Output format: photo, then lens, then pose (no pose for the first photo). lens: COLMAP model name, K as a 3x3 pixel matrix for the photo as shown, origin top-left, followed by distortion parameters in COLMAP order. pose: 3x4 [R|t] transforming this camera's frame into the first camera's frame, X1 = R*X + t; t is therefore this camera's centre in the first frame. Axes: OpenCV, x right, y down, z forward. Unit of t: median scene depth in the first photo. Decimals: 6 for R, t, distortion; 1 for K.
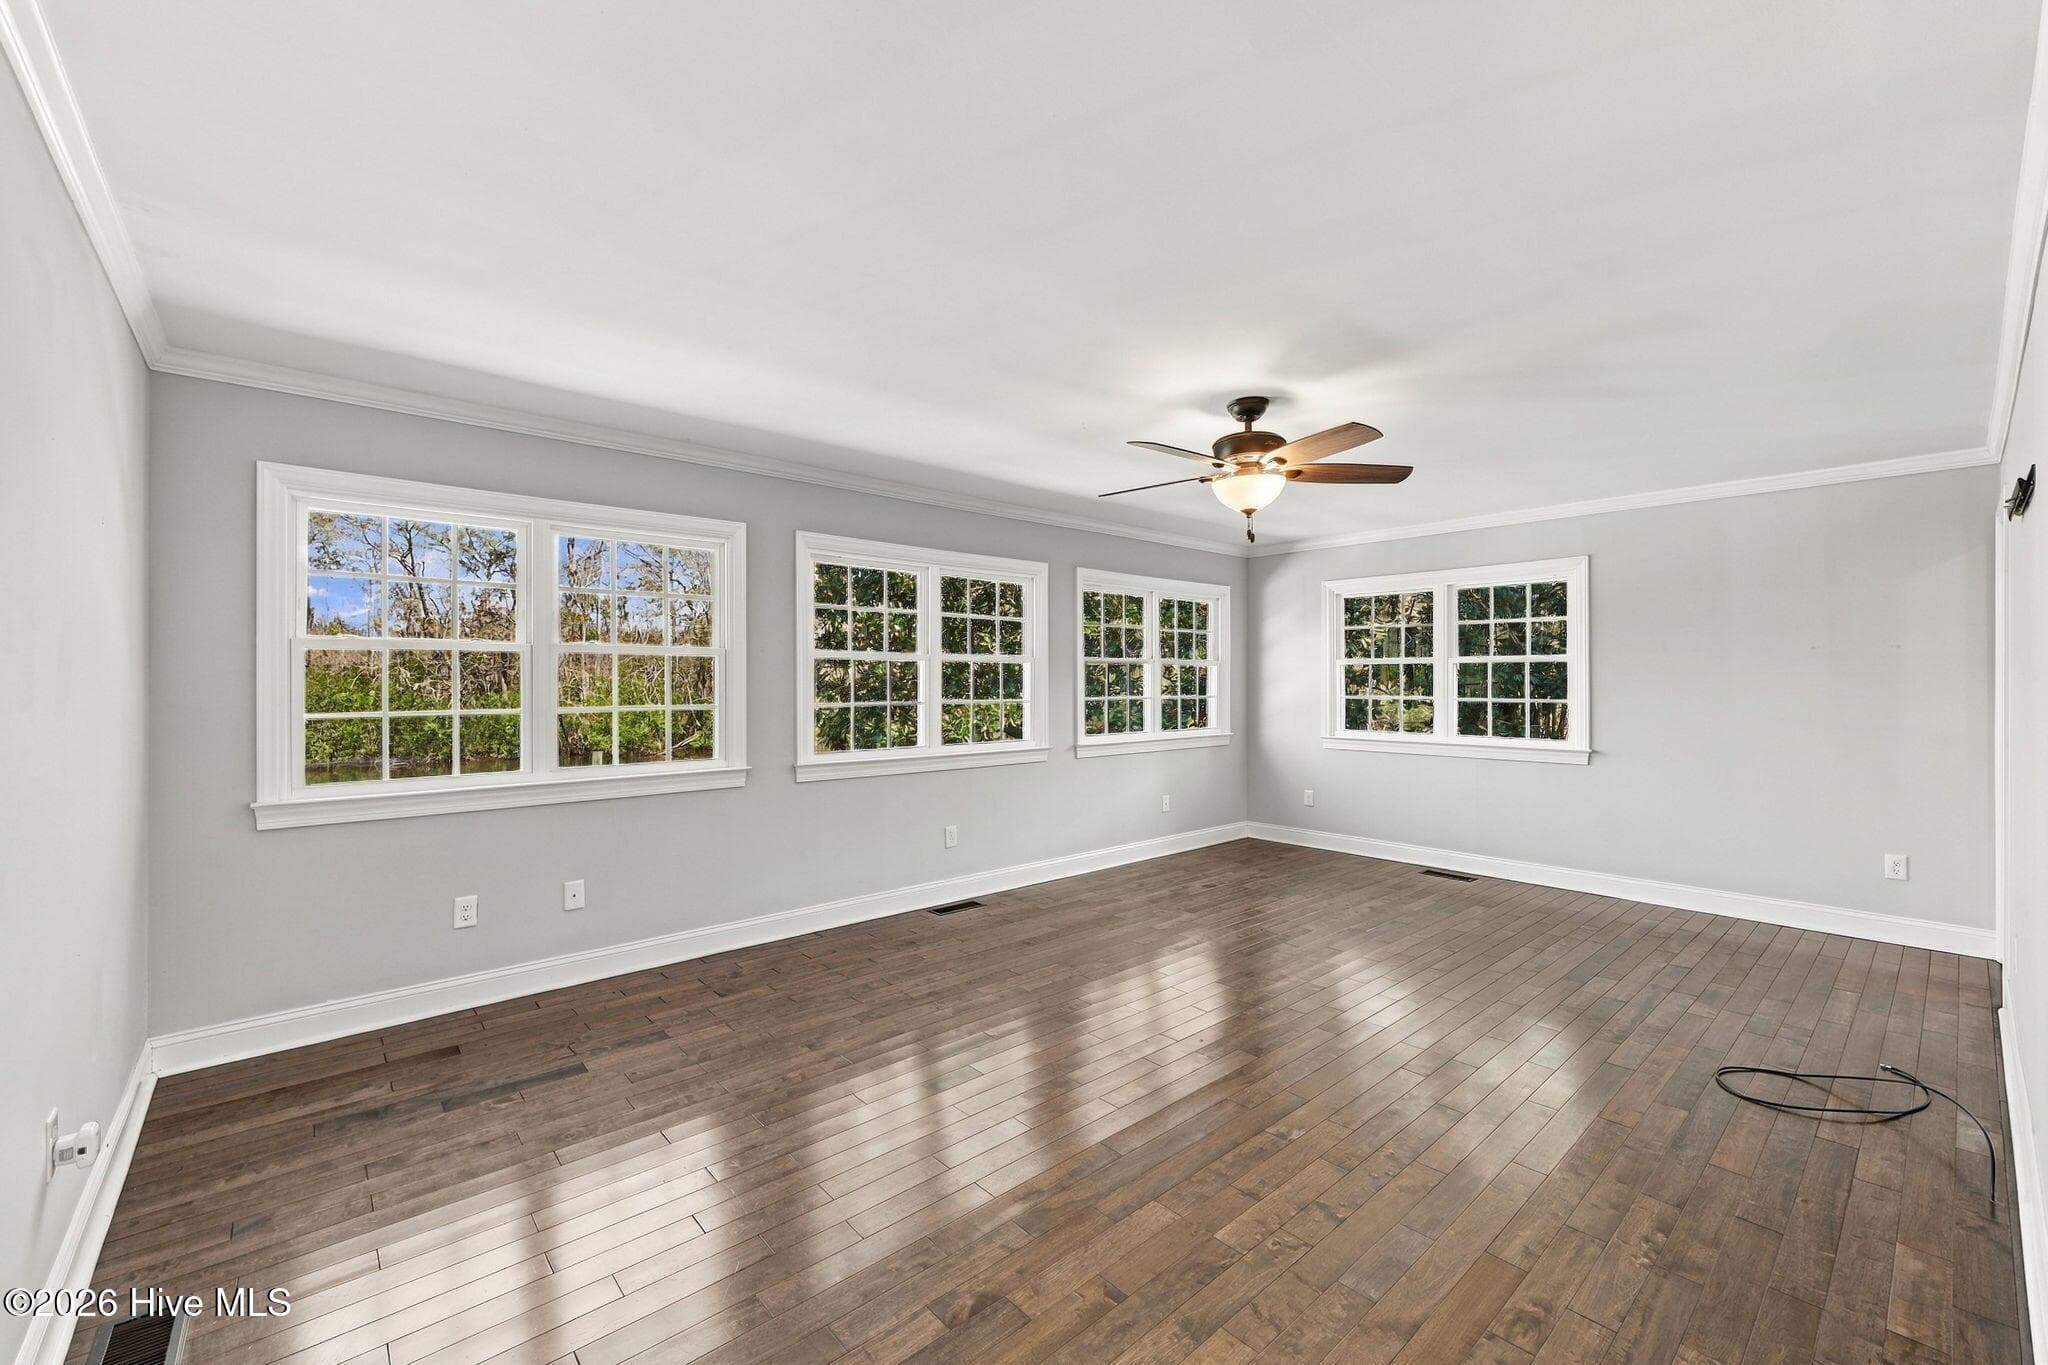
lens RADIAL K [[818.8, 0, 986.3], [0, 818.8, 673.3], [0, 0, 1]] dist [0.016321, 0.000047]
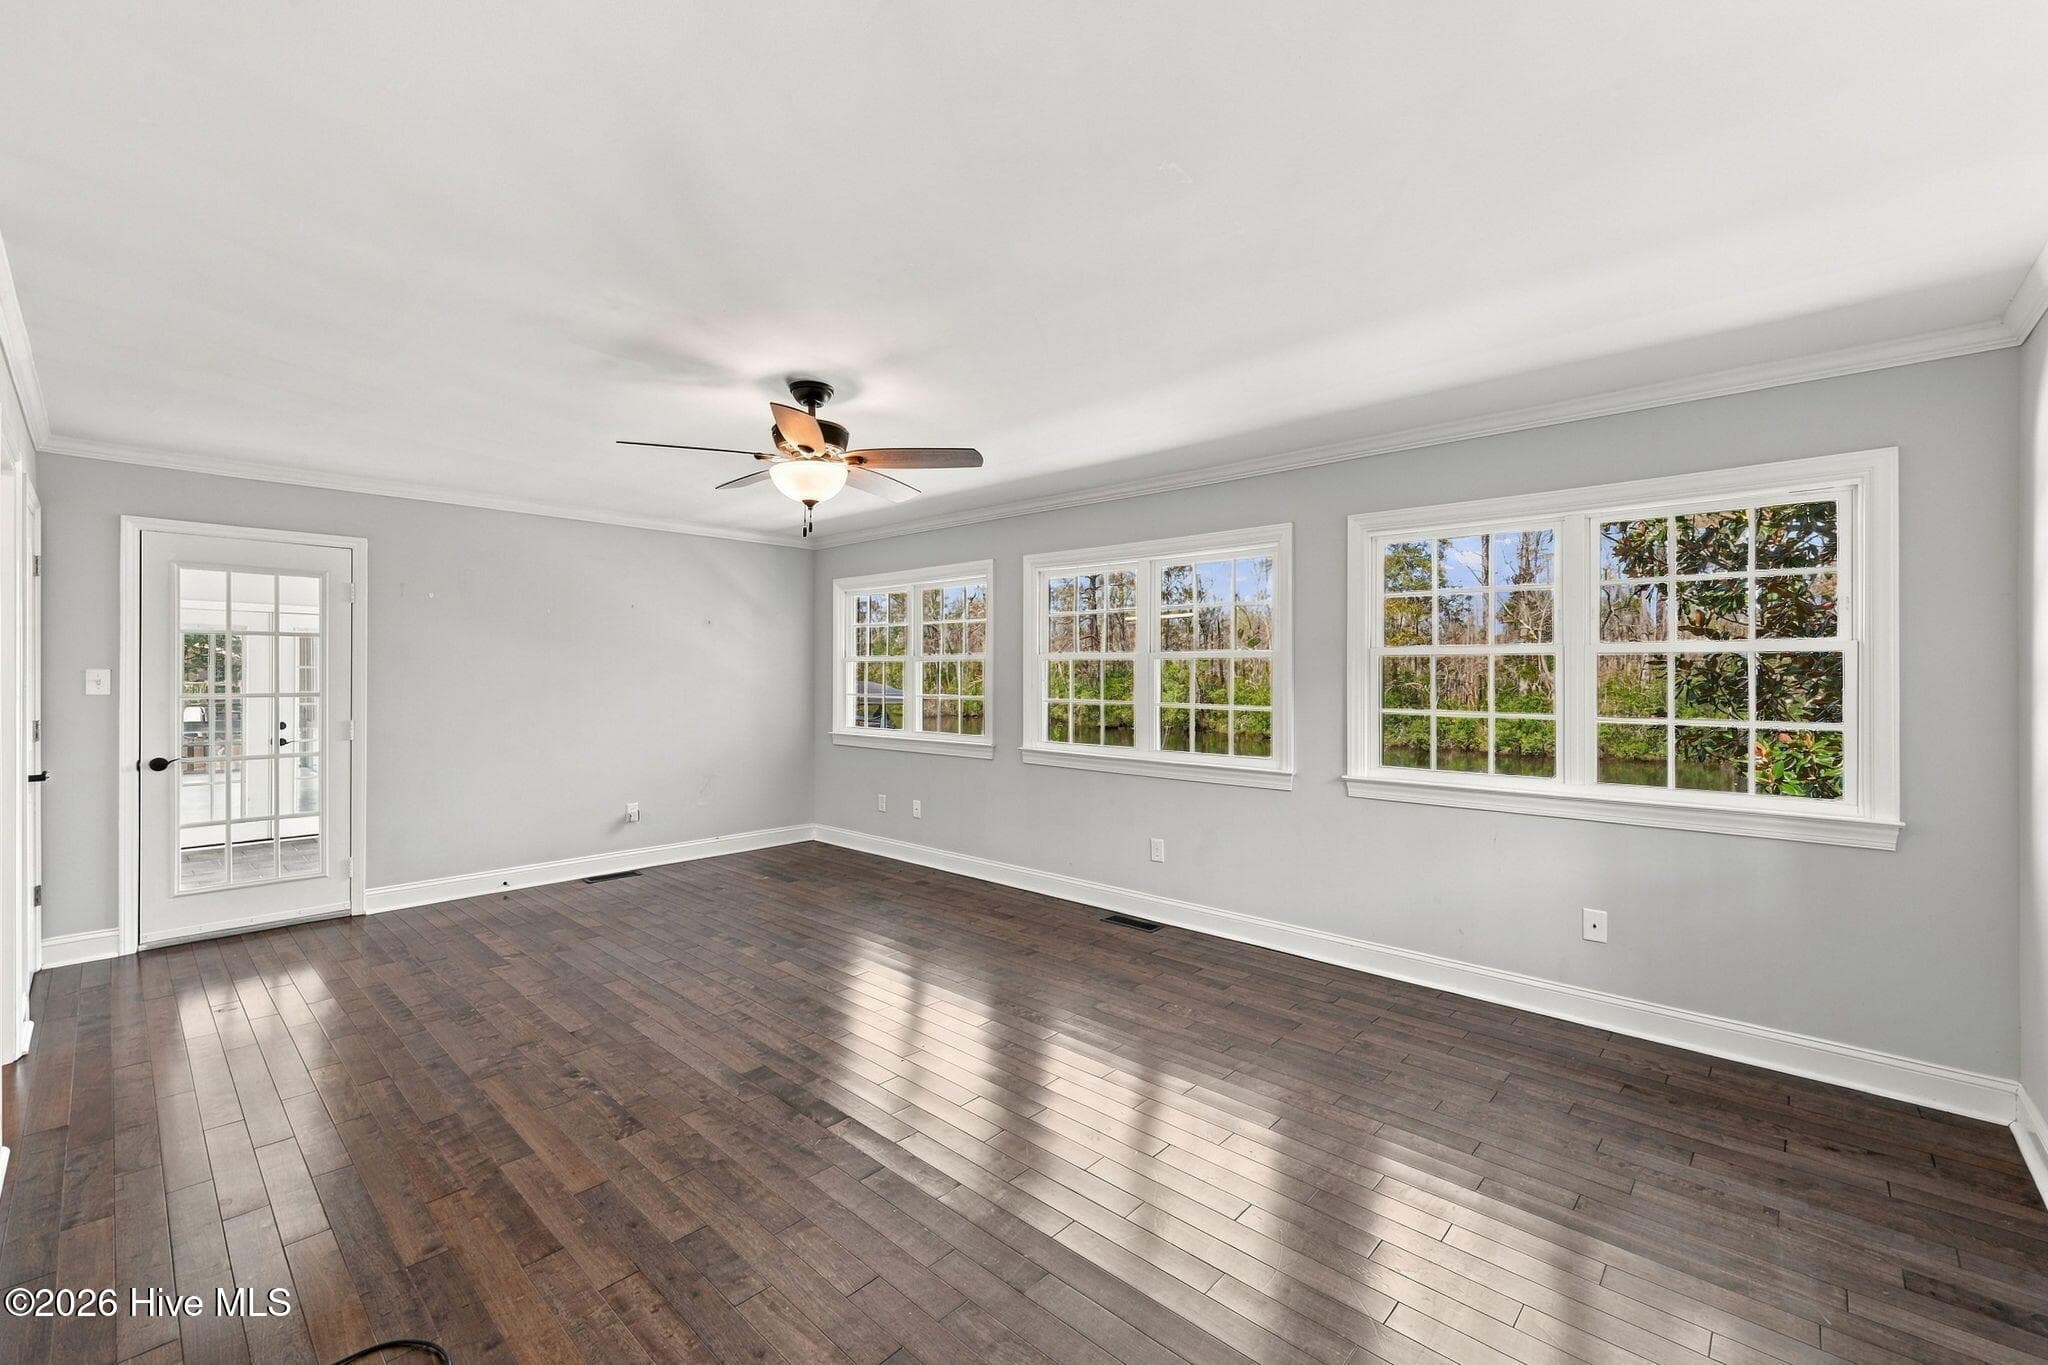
lens RADIAL K [[839.8, 0, 1030.9], [0, 839.8, 688.2], [0, 0, 1]] dist [0.000337, 0.000106]
pose [[0.120241, 0.007785, -0.992714, 0.765725], [0.001393, 0.999967, 0.008011, 0.008227], [0.992744, -0.002346, 0.120226, 0.654182]]
